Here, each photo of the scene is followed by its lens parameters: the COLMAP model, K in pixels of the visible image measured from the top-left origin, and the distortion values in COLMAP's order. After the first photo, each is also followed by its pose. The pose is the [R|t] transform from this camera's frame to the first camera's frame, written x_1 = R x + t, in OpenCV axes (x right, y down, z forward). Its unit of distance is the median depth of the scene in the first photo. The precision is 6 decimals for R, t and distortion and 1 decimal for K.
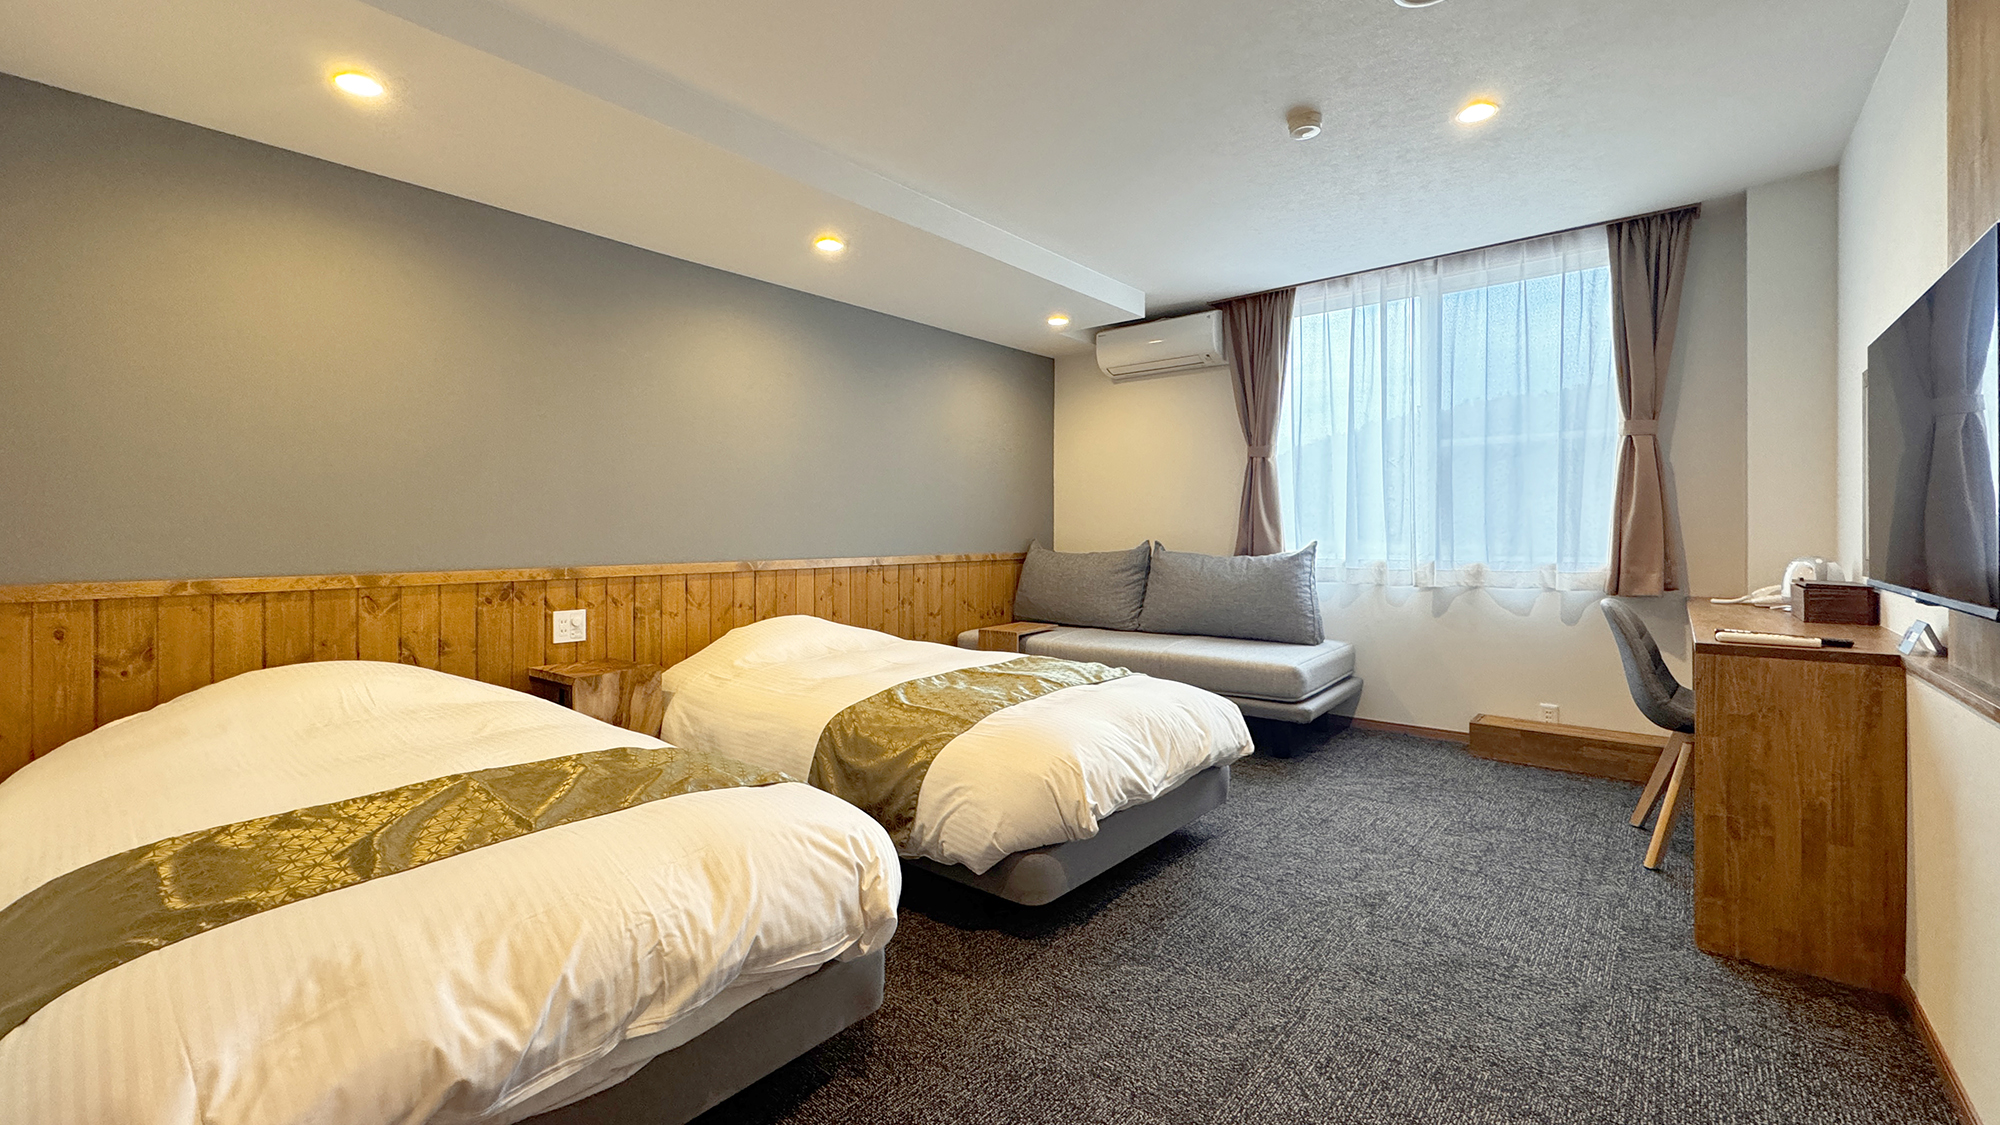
lens RADIAL K [[798.2, 0, 998.7], [0, 798.2, 548.1], [0, 0, 1]] dist [-0.003197, -0.000115]
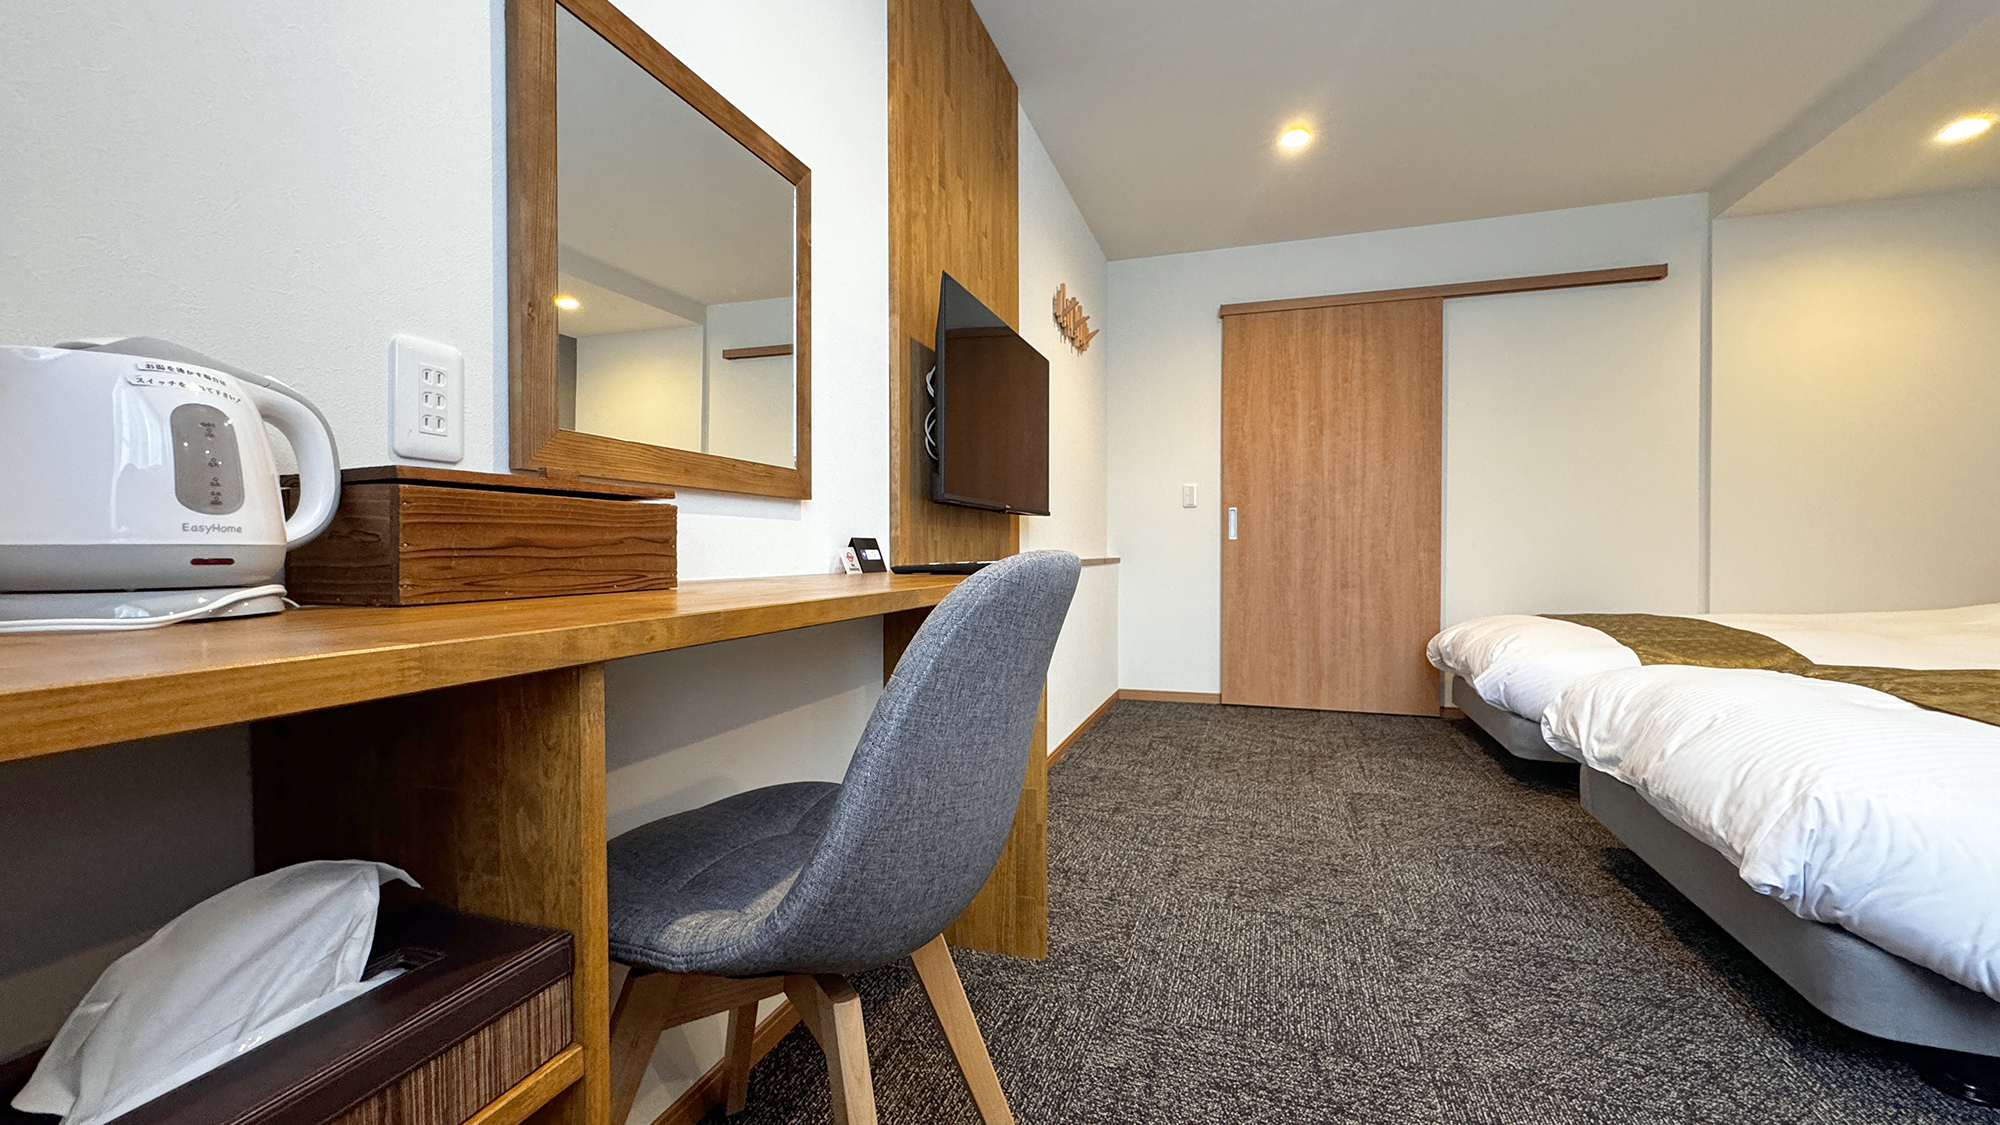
lens RADIAL K [[798.2, 0, 1001.7], [0, 798.2, 554.4], [0, 0, 1]] dist [-0.003197, -0.000115]
pose [[-0.927256, 0.008573, -0.374329, 1.079745], [-0.000387, 0.999715, 0.023856, 0.064668], [0.374427, 0.022266, -0.926989, 1.529136]]
